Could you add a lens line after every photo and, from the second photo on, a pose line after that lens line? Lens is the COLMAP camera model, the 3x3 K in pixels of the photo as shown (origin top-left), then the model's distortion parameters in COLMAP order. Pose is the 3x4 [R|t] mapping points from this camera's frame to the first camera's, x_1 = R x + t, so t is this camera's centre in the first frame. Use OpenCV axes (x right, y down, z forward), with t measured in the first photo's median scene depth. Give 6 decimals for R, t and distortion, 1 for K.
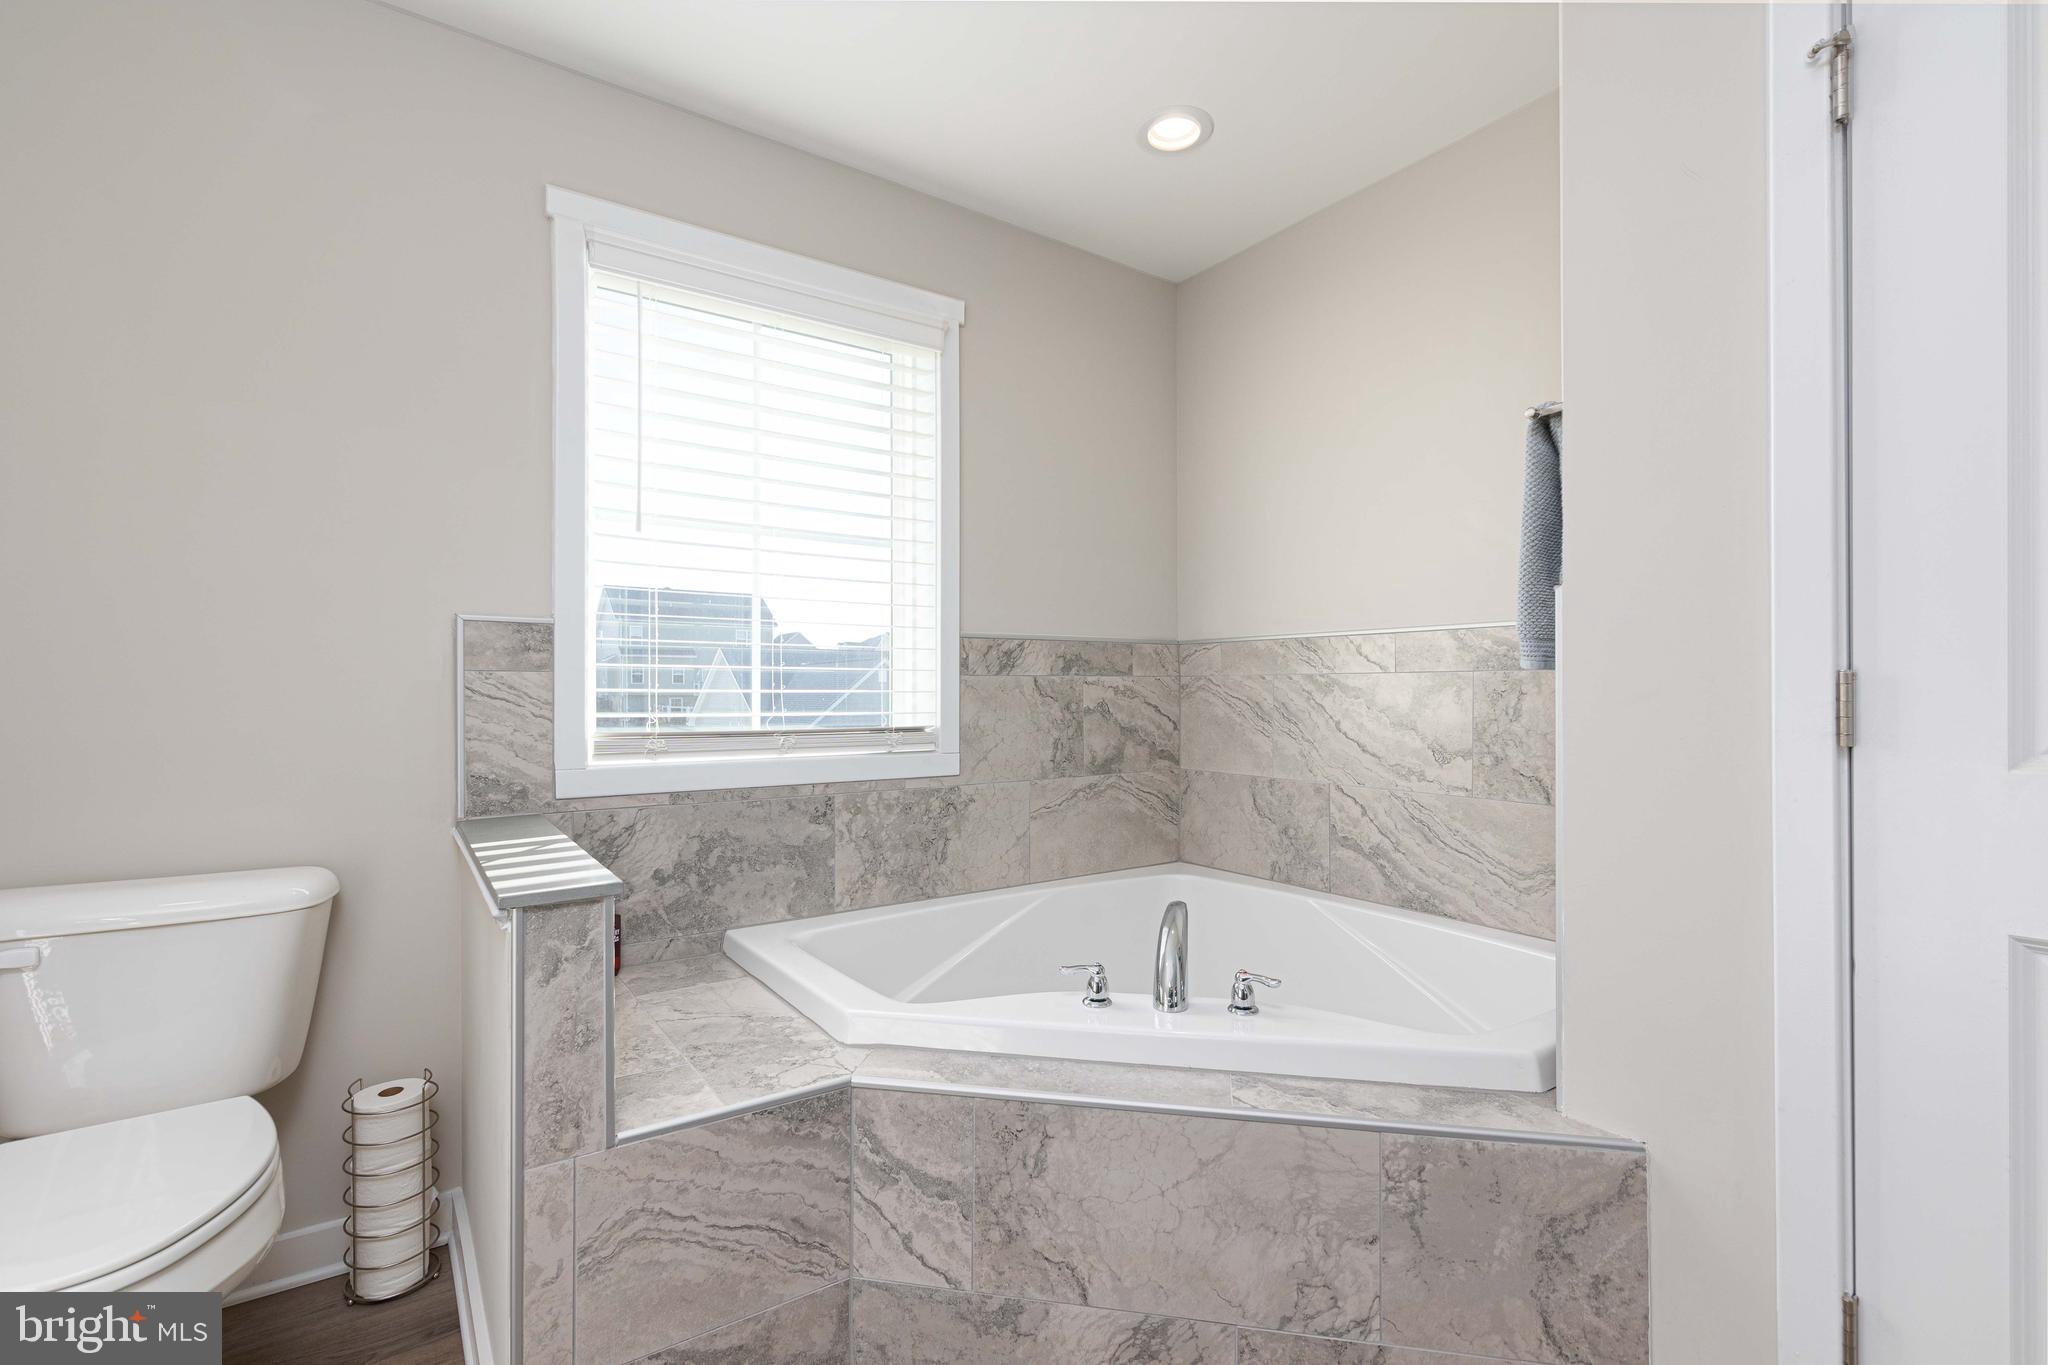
lens RADIAL K [[946.8, 0, 1022.5], [0, 946.8, 687.6], [0, 0, 1]] dist [-0.000168, -0.000451]
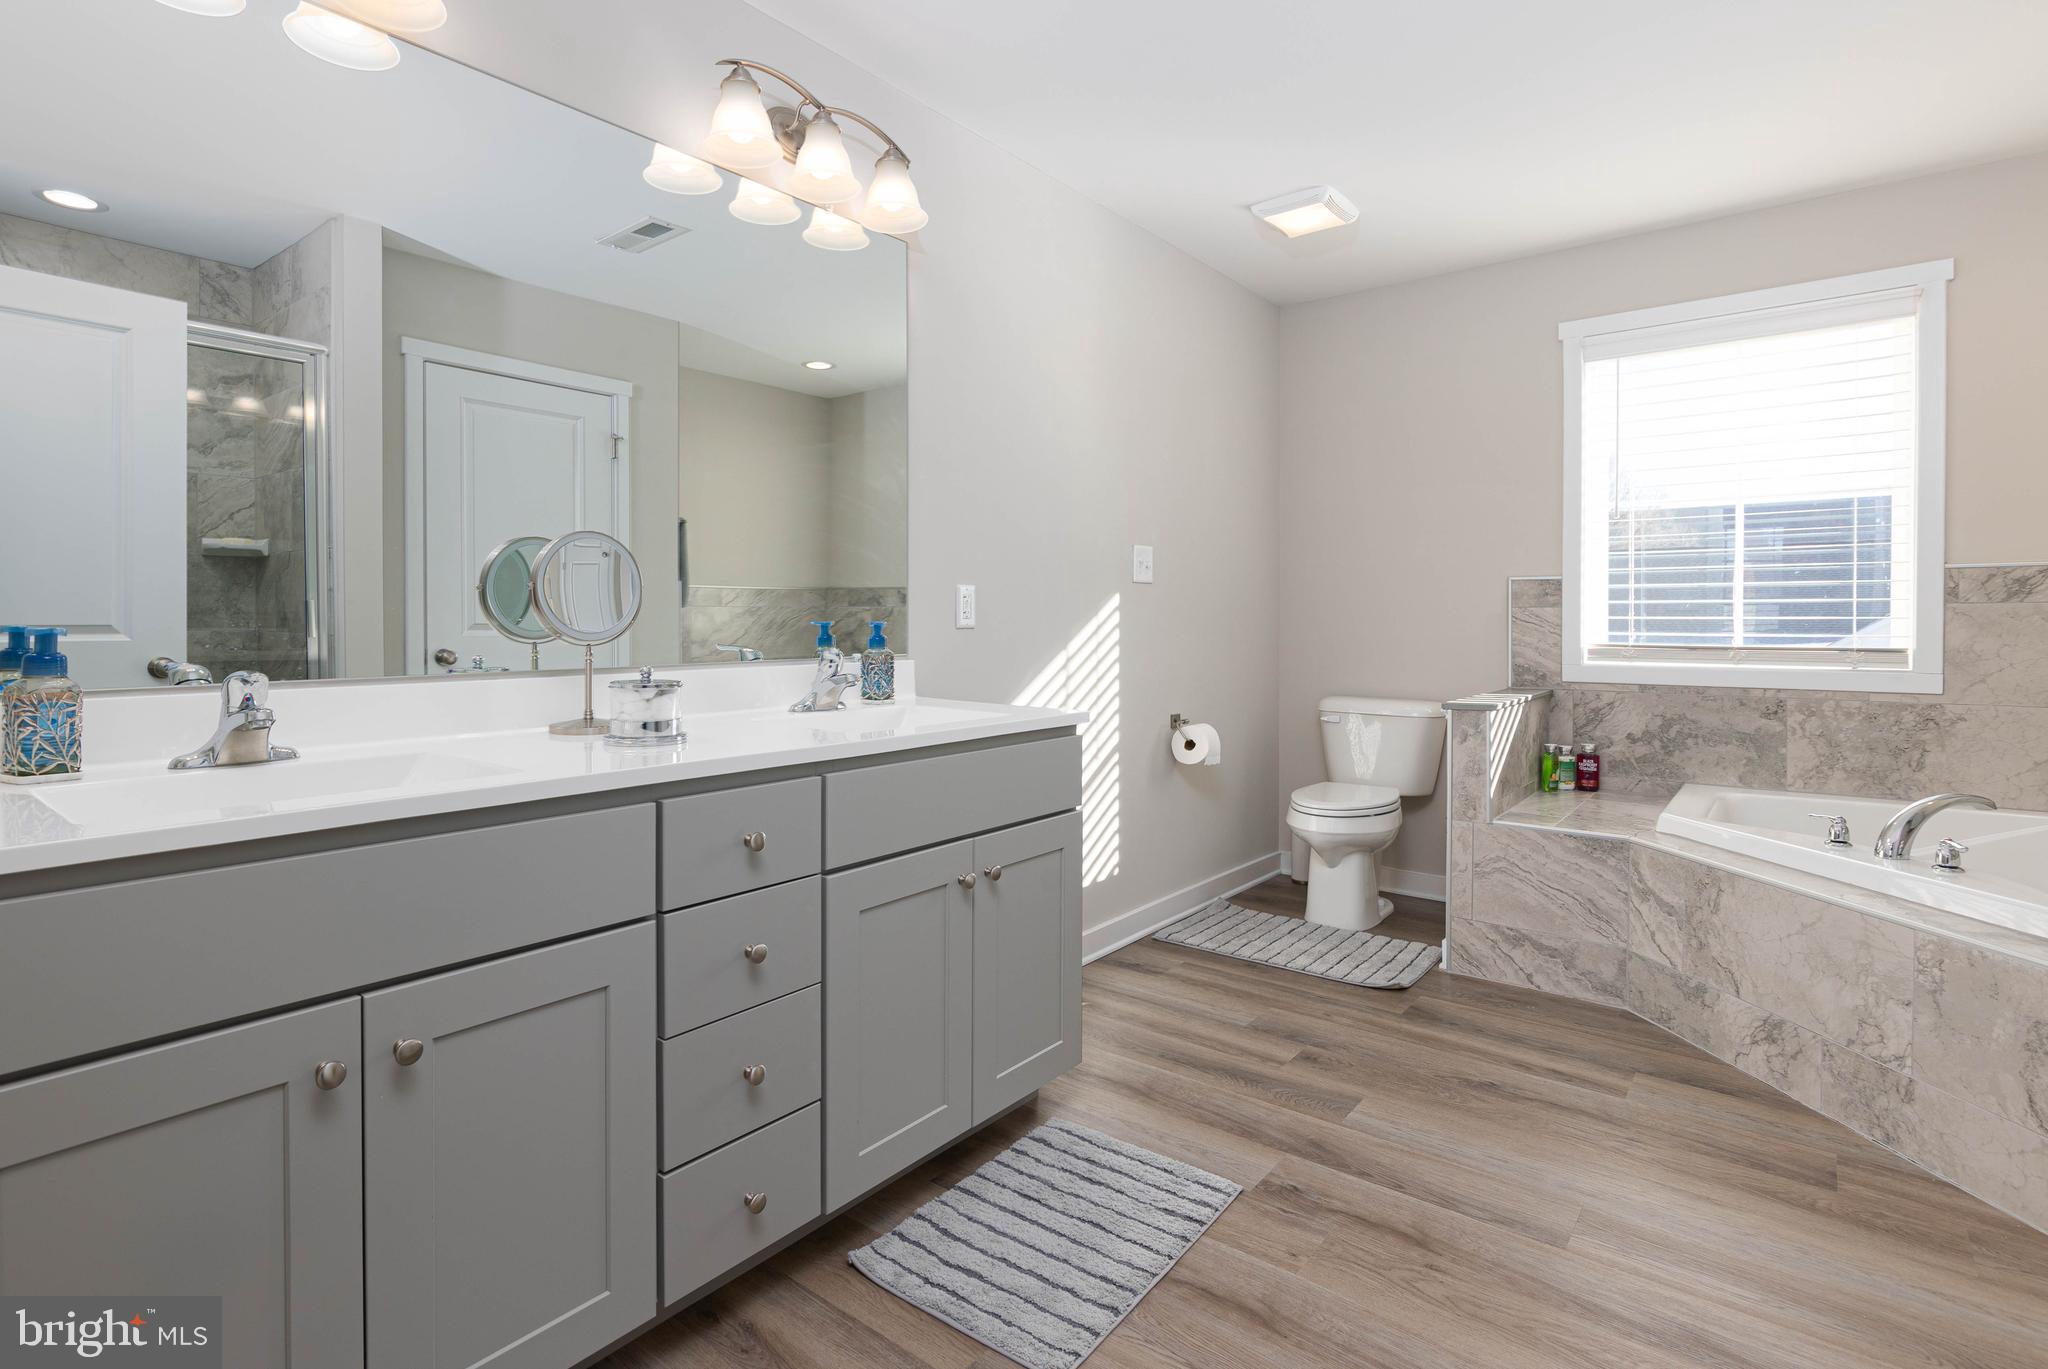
lens RADIAL K [[959.0, 0, 1029.6], [0, 959.0, 650.8], [0, 0, 1]] dist [0.000281, -0.000297]
pose [[0.310810, 0.030803, -0.949973, 0.874850], [0.006028, 0.999391, 0.034377, -0.003433], [0.950453, -0.016411, 0.310435, -0.464219]]
